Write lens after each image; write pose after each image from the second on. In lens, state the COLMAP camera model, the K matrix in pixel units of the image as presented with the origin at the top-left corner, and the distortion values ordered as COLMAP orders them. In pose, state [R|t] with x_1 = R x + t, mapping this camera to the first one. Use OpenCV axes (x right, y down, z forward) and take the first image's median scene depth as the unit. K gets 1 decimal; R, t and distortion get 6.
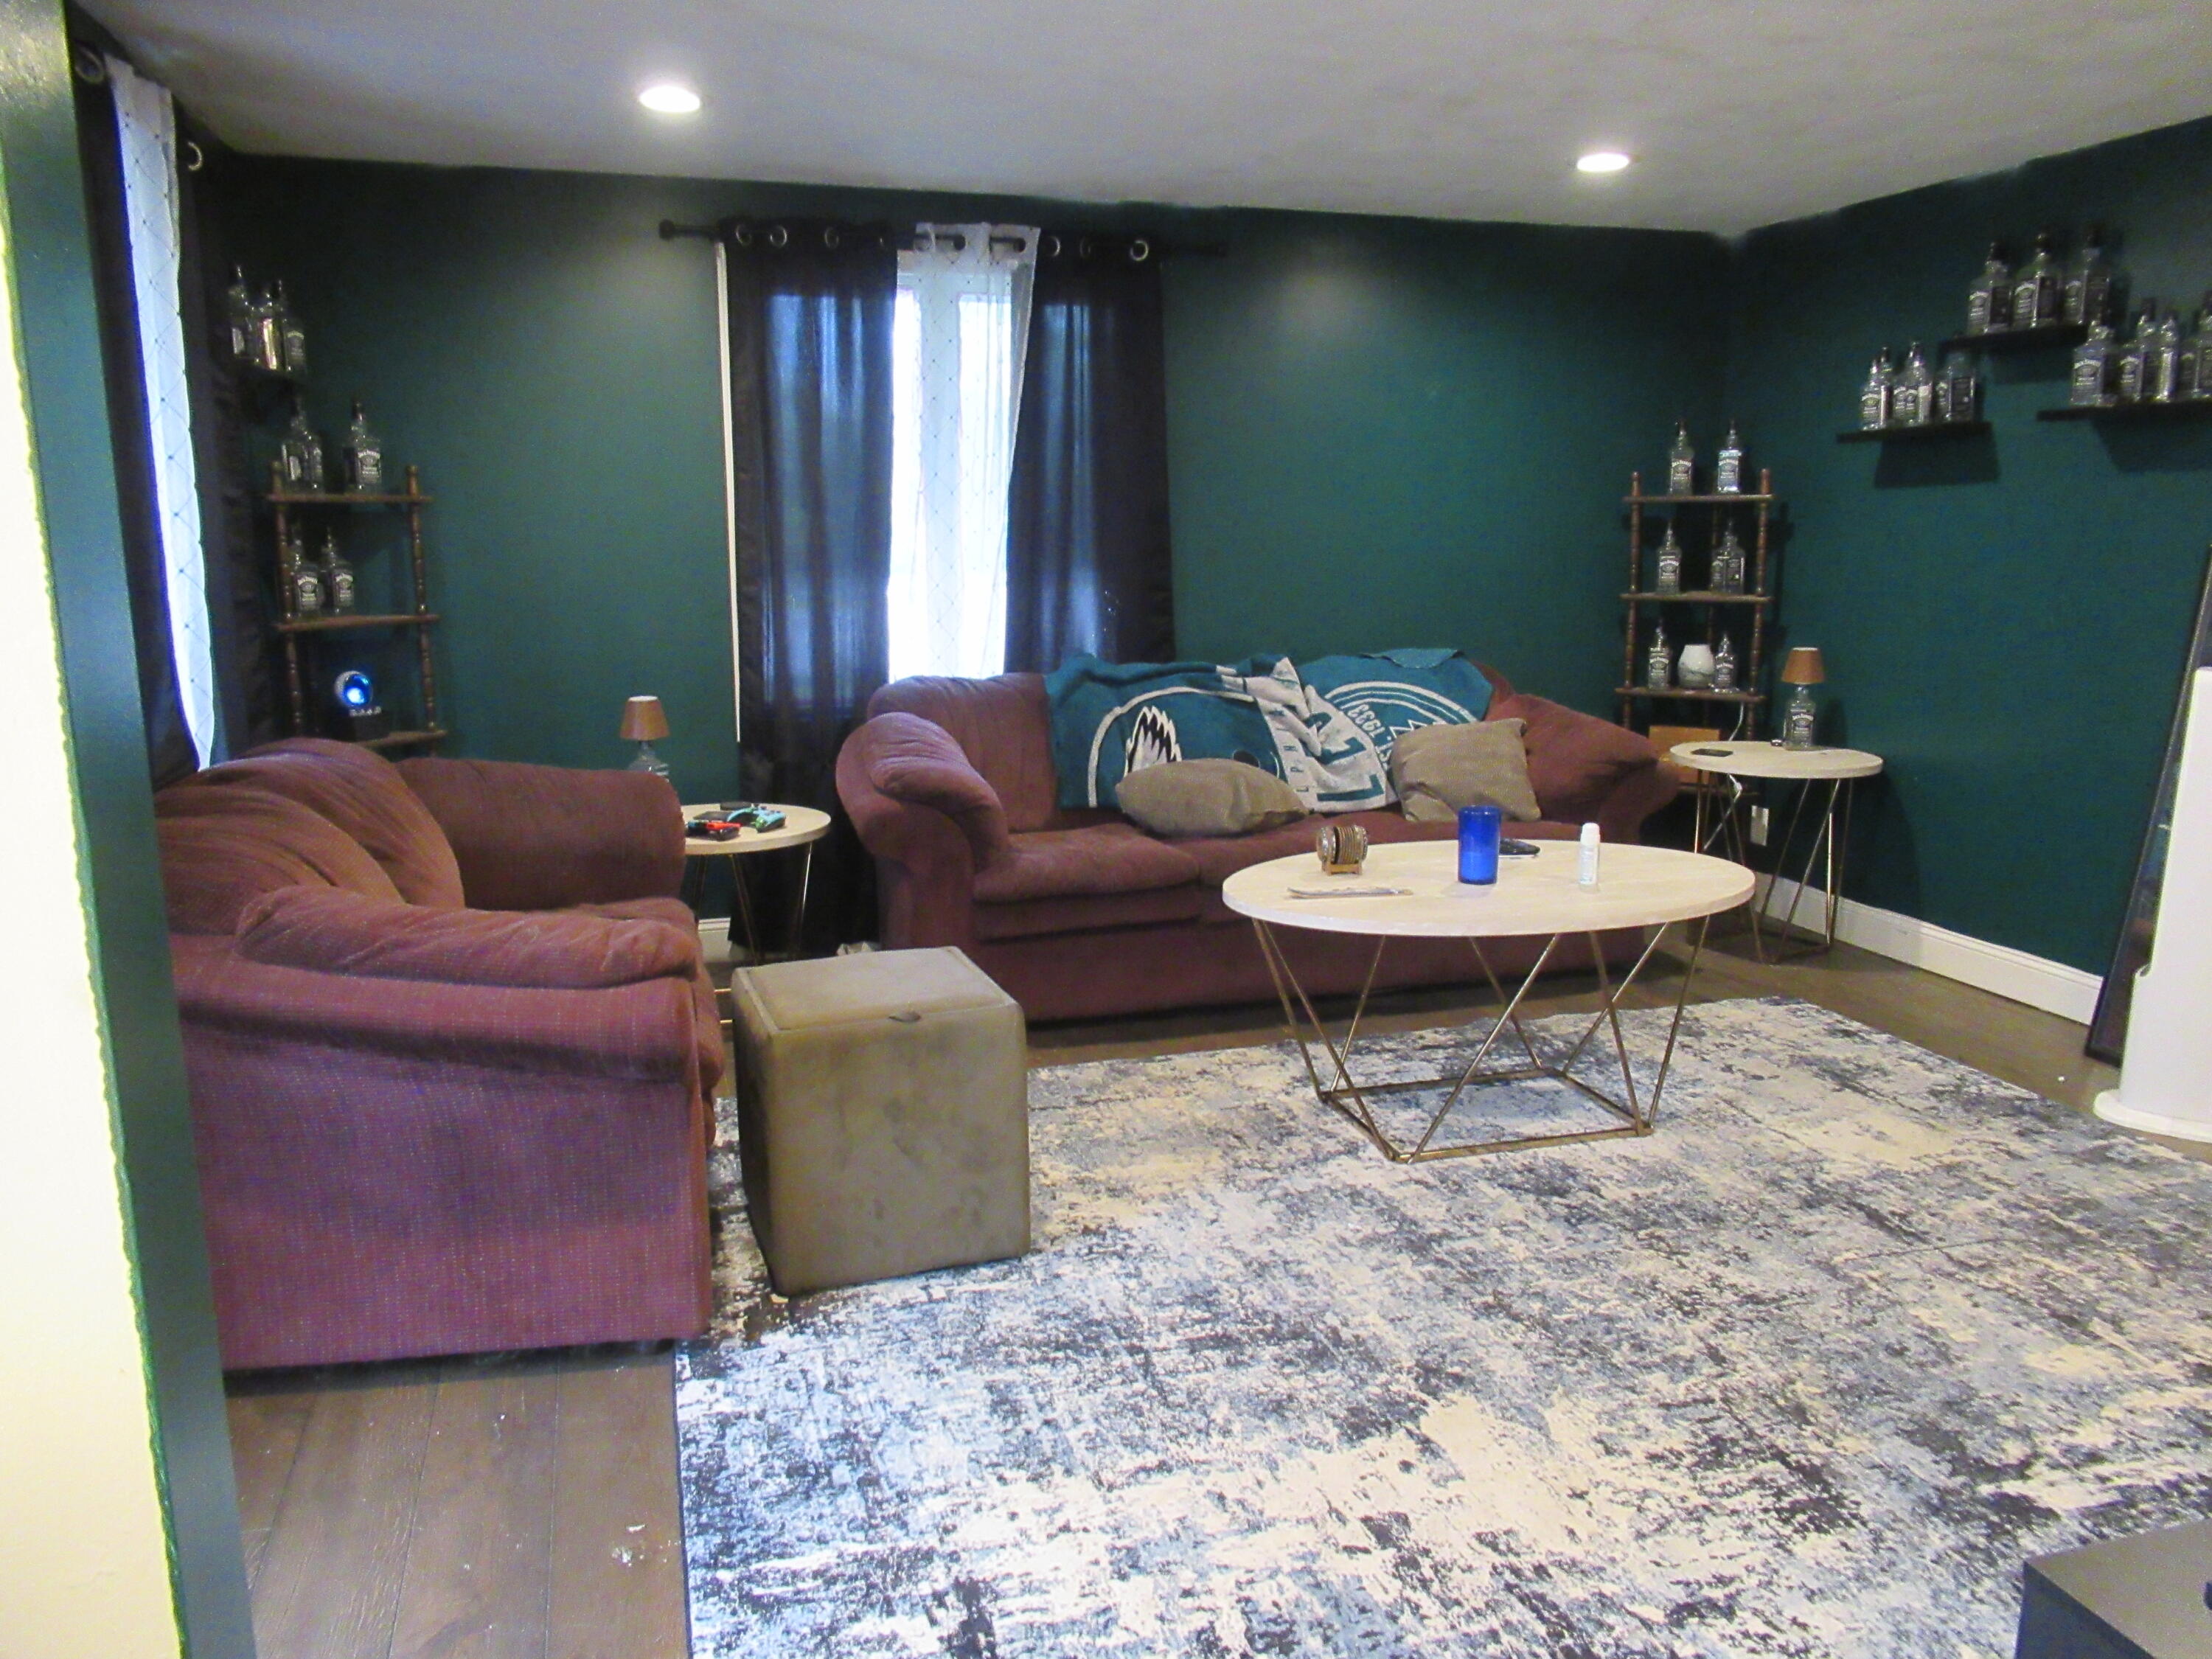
lens RADIAL K [[1640.8, 0, 1110.2], [0, 1640.8, 828.1], [0, 0, 1]] dist [-0.014563, 0.002536]
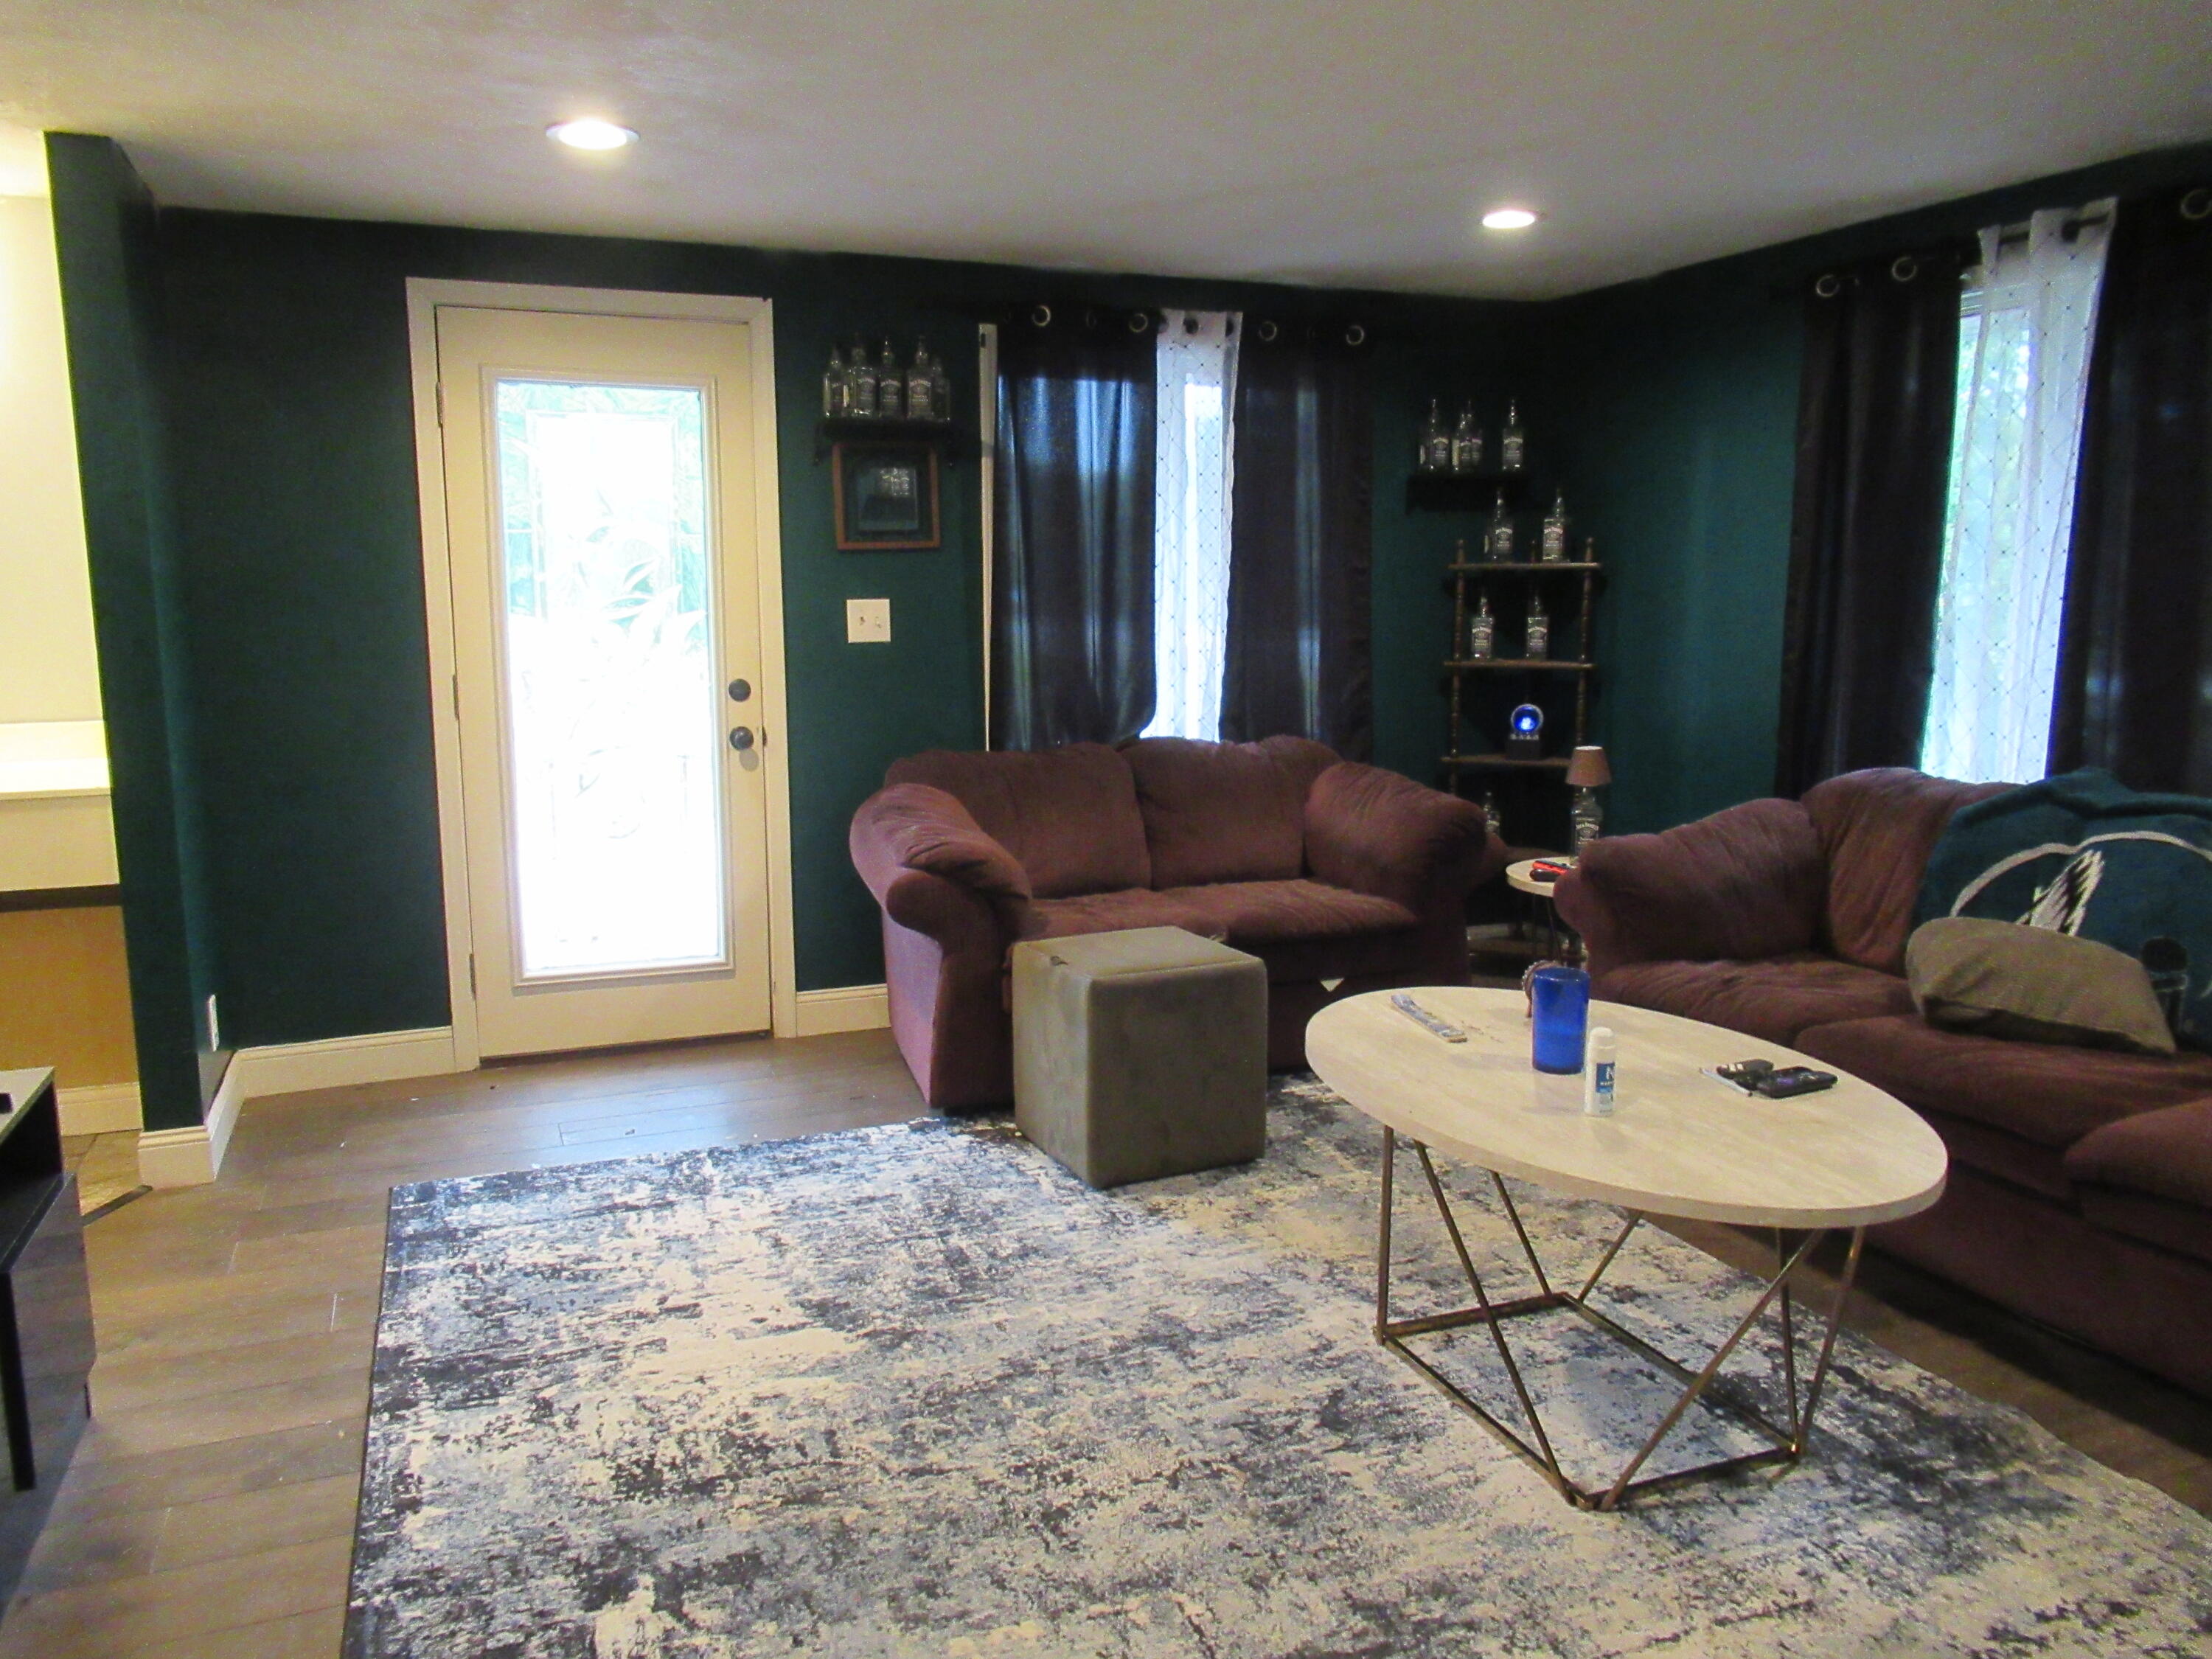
lens RADIAL K [[1640.8, 0, 1108.5], [0, 1640.8, 833.5], [0, 0, 1]] dist [-0.014563, 0.002536]
pose [[0.095879, 0.156593, -0.982998, 1.182777], [-0.181394, 0.973760, 0.137429, -0.178858], [0.978725, 0.165134, 0.121768, 0.870257]]
